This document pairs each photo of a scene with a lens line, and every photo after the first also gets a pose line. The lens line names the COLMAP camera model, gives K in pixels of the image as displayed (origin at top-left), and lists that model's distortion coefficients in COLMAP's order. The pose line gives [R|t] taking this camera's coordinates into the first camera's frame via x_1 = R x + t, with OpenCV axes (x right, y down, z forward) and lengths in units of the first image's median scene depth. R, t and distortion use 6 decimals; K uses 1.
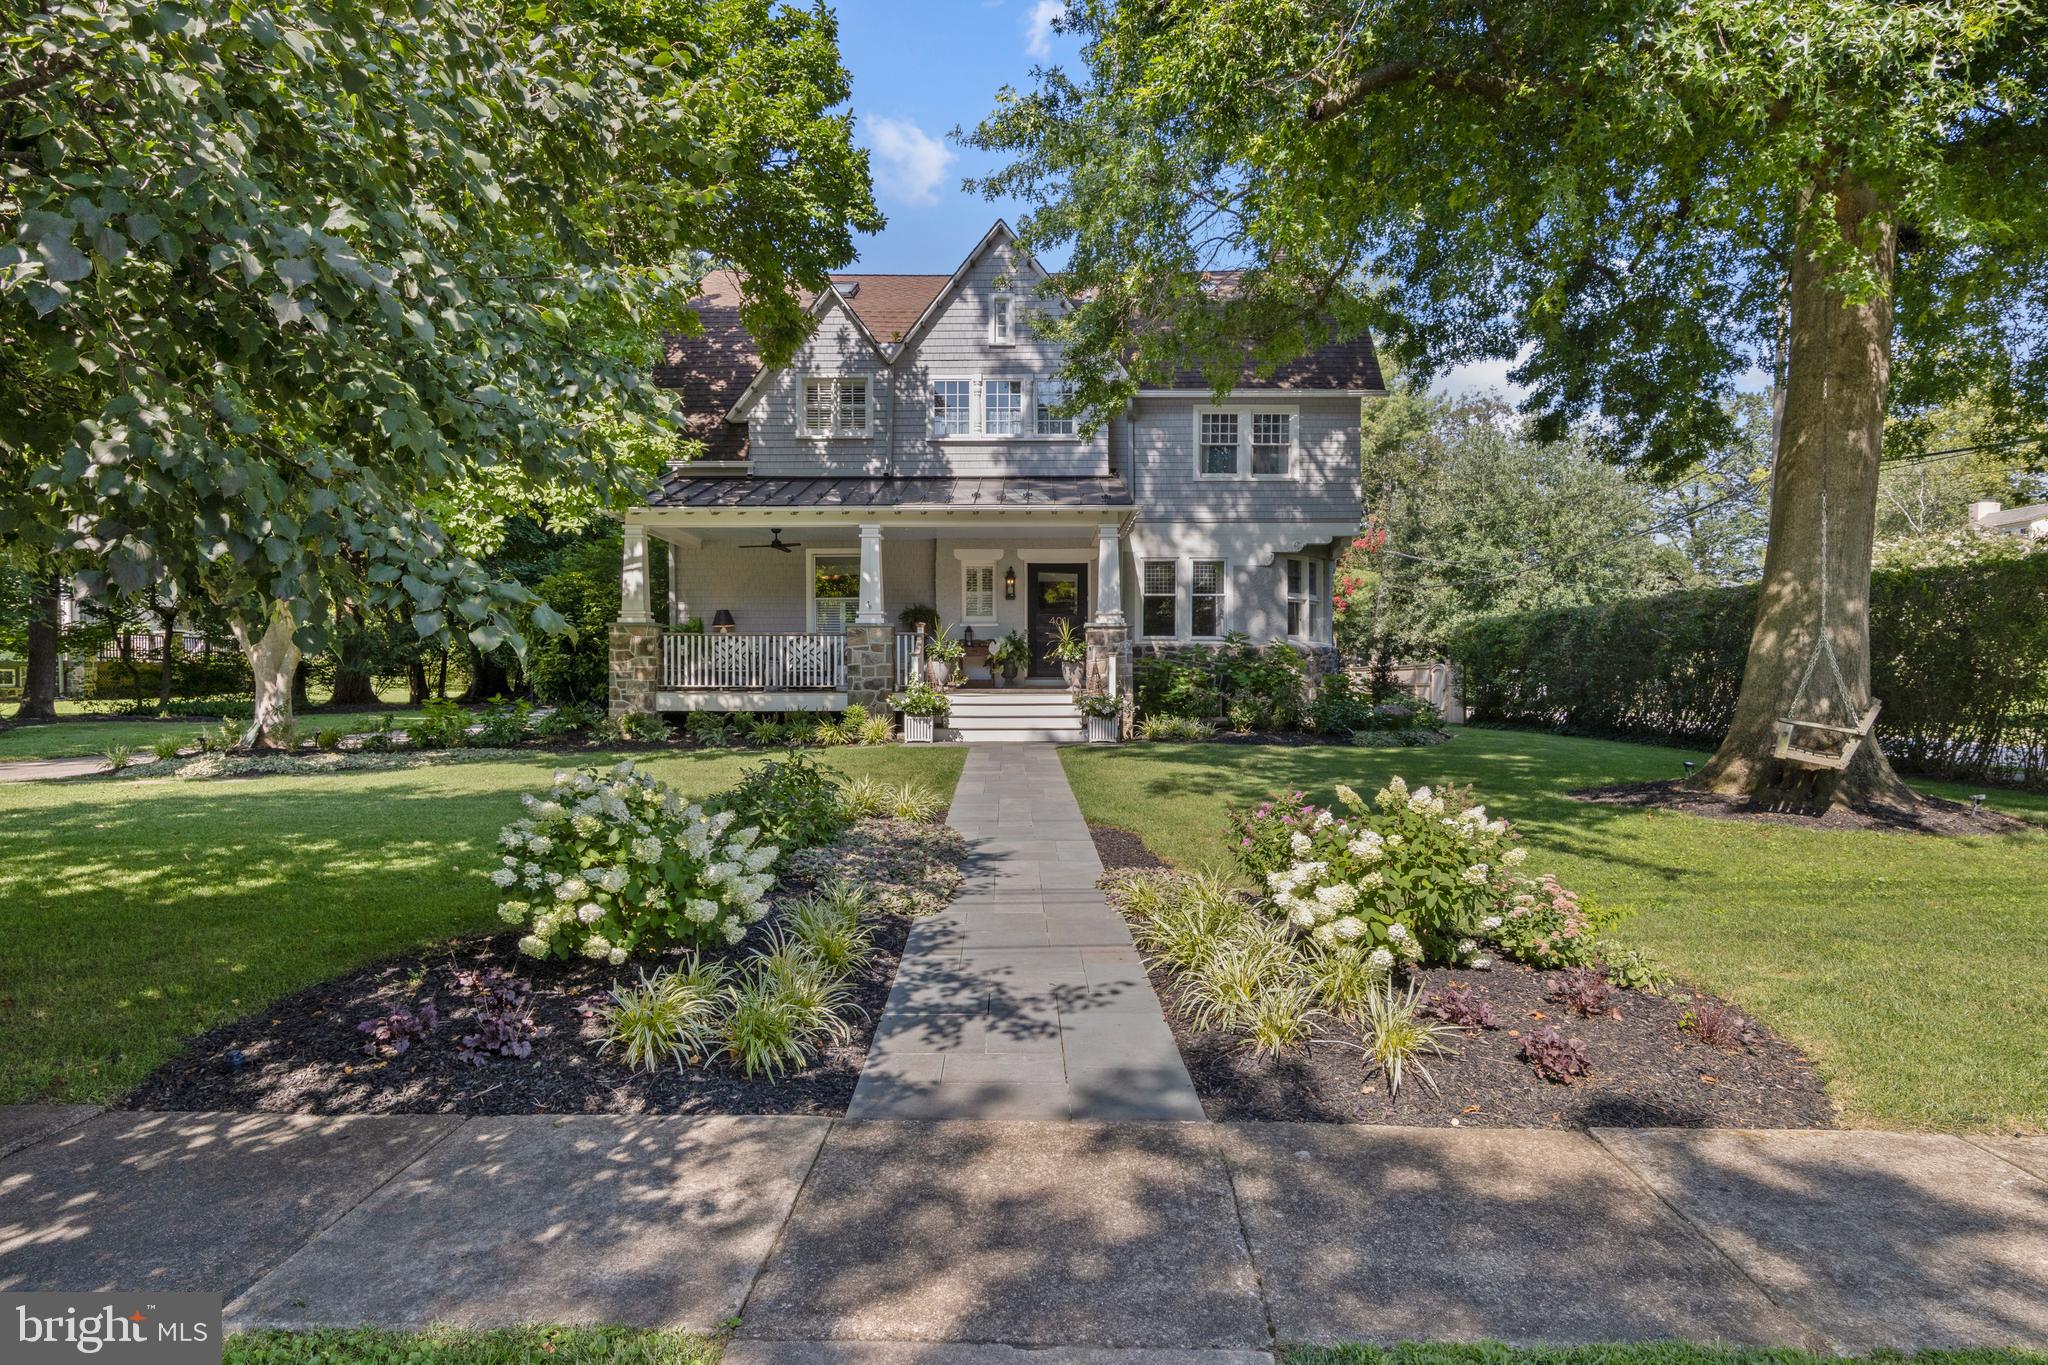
lens RADIAL K [[1123.2, 0, 1016.4], [0, 1123.2, 686.5], [0, 0, 1]] dist [0.000909, -0.000721]
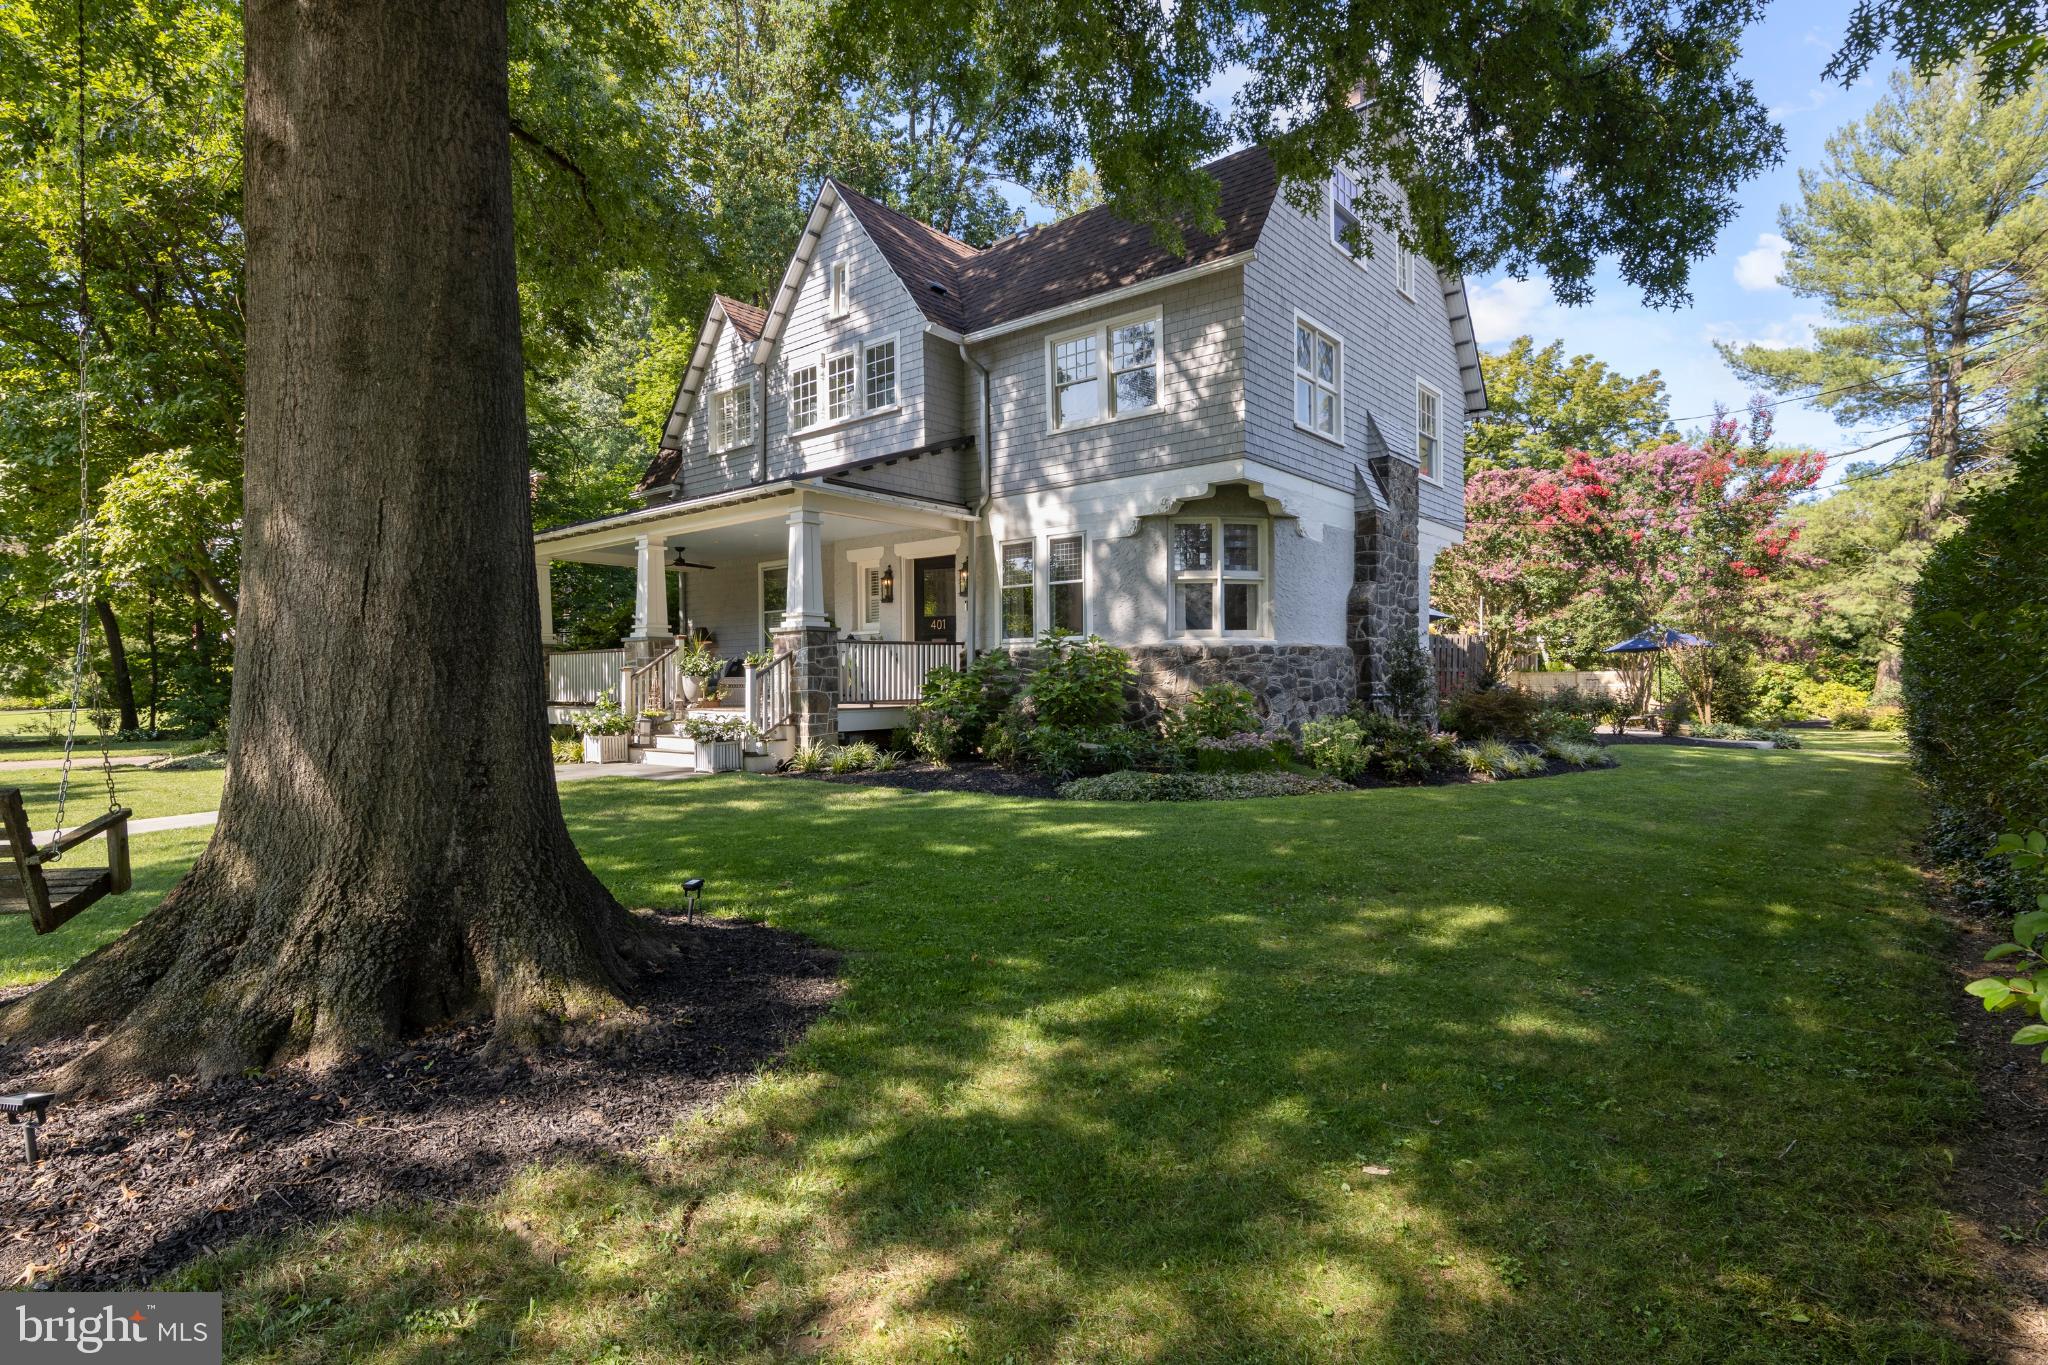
lens RADIAL K [[1044.2, 0, 1025.0], [0, 1044.2, 687.7], [0, 0, 1]] dist [0.016105, -0.003063]
pose [[0.768637, -0.005983, -0.639658, 0.621561], [0.001099, 0.999967, -0.008033, -0.004257], [0.639685, 0.005471, 0.768618, 0.458733]]
